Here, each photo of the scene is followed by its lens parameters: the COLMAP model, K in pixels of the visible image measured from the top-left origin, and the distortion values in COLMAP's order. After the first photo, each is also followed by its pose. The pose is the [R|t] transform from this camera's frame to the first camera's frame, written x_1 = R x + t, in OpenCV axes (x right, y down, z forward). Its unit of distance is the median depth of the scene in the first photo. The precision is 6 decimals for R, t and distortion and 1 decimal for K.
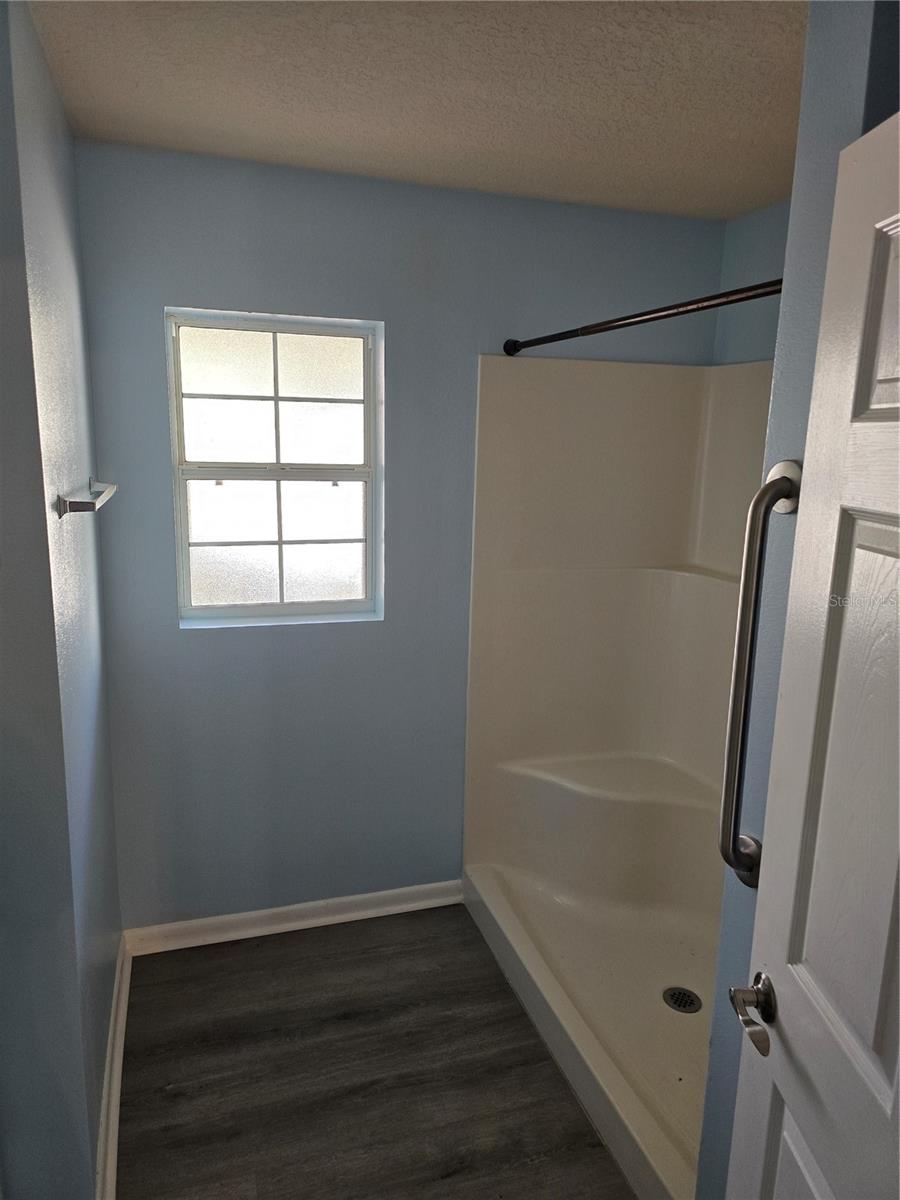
lens RADIAL K [[801.7, 0, 456.1], [0, 801.7, 594.9], [0, 0, 1]] dist [0.025096, -0.029010]
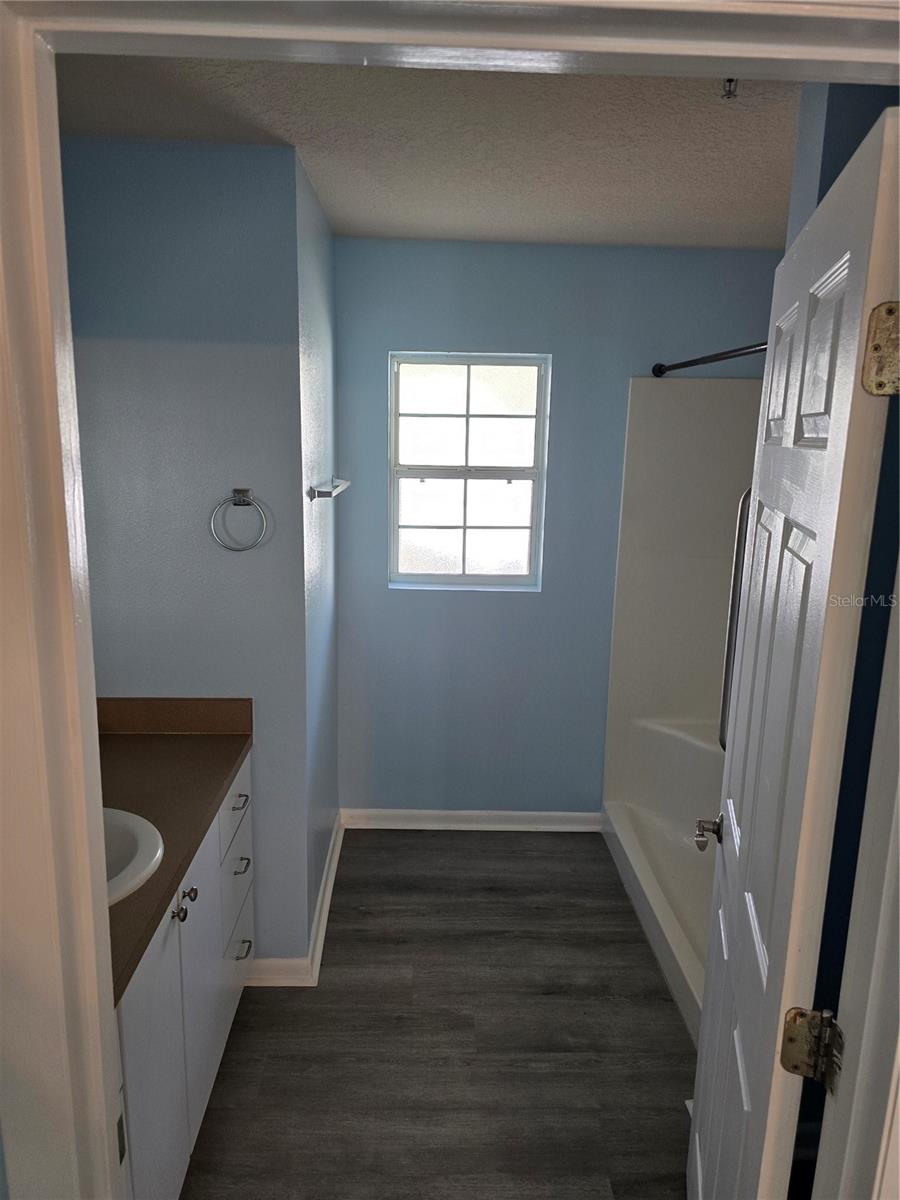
lens RADIAL K [[801.7, 0, 446.5], [0, 801.7, 599.6], [0, 0, 1]] dist [0.025096, -0.029010]
pose [[0.957163, 0.052317, -0.284785, 0.131940], [-0.051186, 0.998624, 0.011417, 0.039784], [0.284990, 0.003650, 0.958523, -0.258088]]
